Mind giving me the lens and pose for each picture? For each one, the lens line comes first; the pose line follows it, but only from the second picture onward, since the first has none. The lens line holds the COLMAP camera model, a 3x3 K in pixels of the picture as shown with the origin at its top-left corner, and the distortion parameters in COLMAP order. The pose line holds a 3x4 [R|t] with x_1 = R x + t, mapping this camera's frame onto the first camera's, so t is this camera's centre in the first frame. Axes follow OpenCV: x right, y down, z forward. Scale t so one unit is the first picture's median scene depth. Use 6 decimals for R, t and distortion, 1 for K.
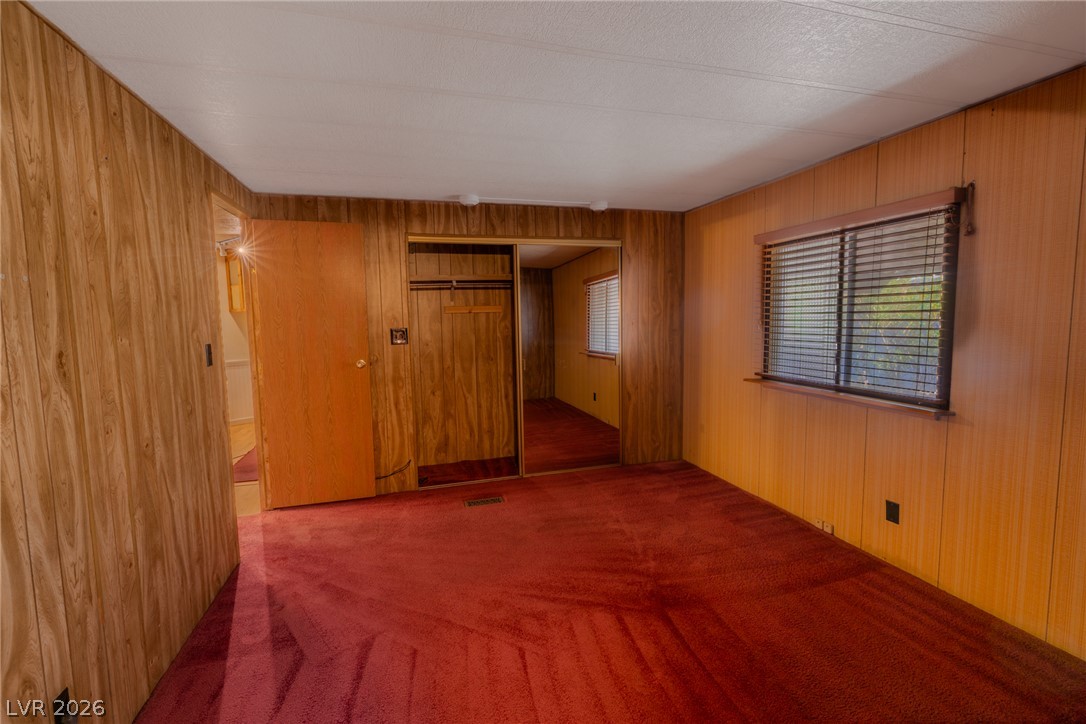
lens RADIAL K [[472.6, 0, 547.3], [0, 472.6, 356.8], [0, 0, 1]] dist [-0.001287, 0.000469]
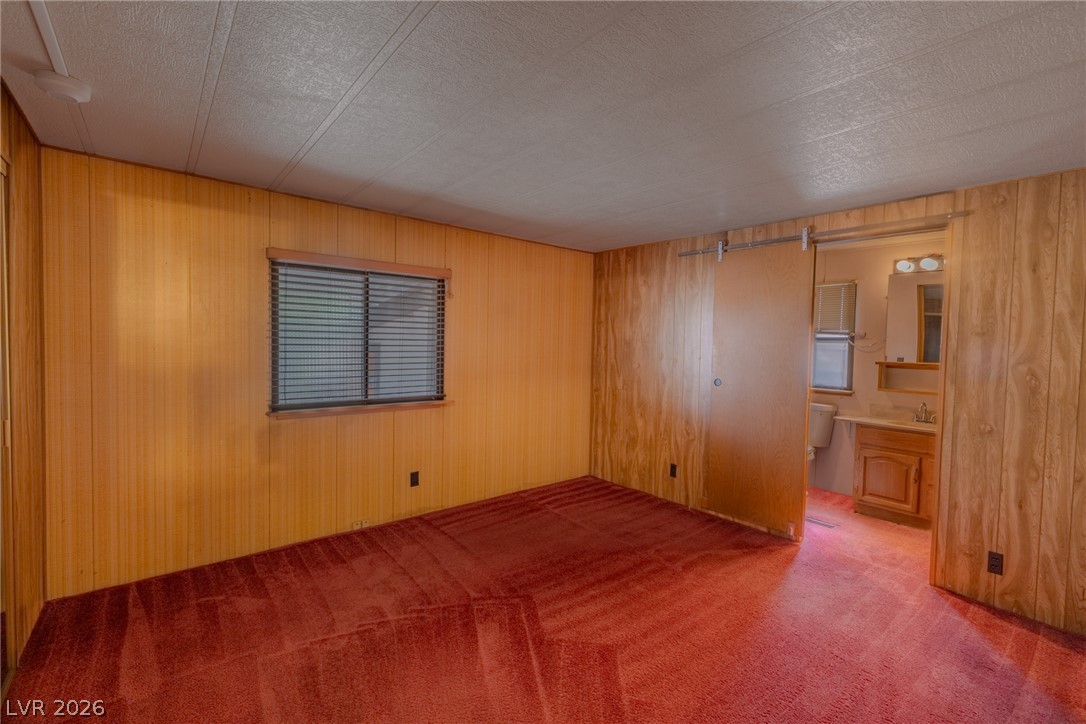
lens RADIAL K [[476.7, 0, 532.0], [0, 476.7, 353.9], [0, 0, 1]] dist [-0.000625, -0.000172]
pose [[-0.367035, -0.017624, 0.930040, -0.826623], [0.068068, 0.996631, 0.045749, -0.102524], [-0.927713, 0.080097, -0.364599, 1.318000]]
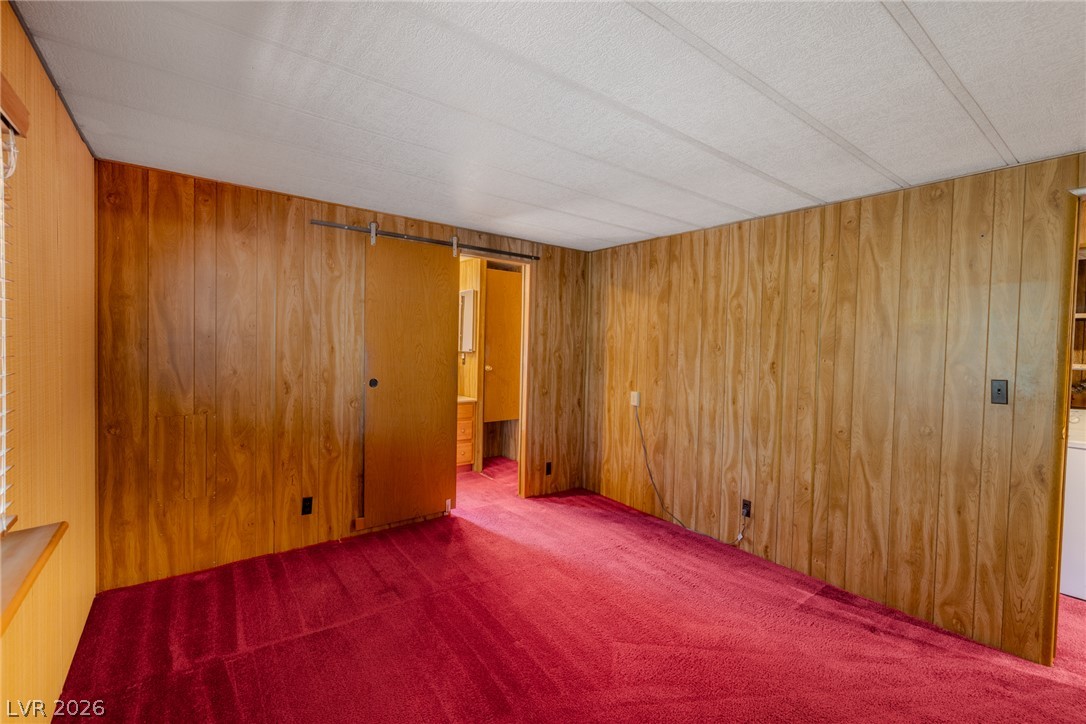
lens RADIAL K [[472.6, 0, 547.3], [0, 472.6, 356.8], [0, 0, 1]] dist [-0.001287, 0.000469]
pose [[-0.936943, 0.003361, -0.349466, 0.458768], [-0.040019, 0.992344, 0.116839, -0.154155], [0.347183, 0.123456, -0.929636, 1.644091]]
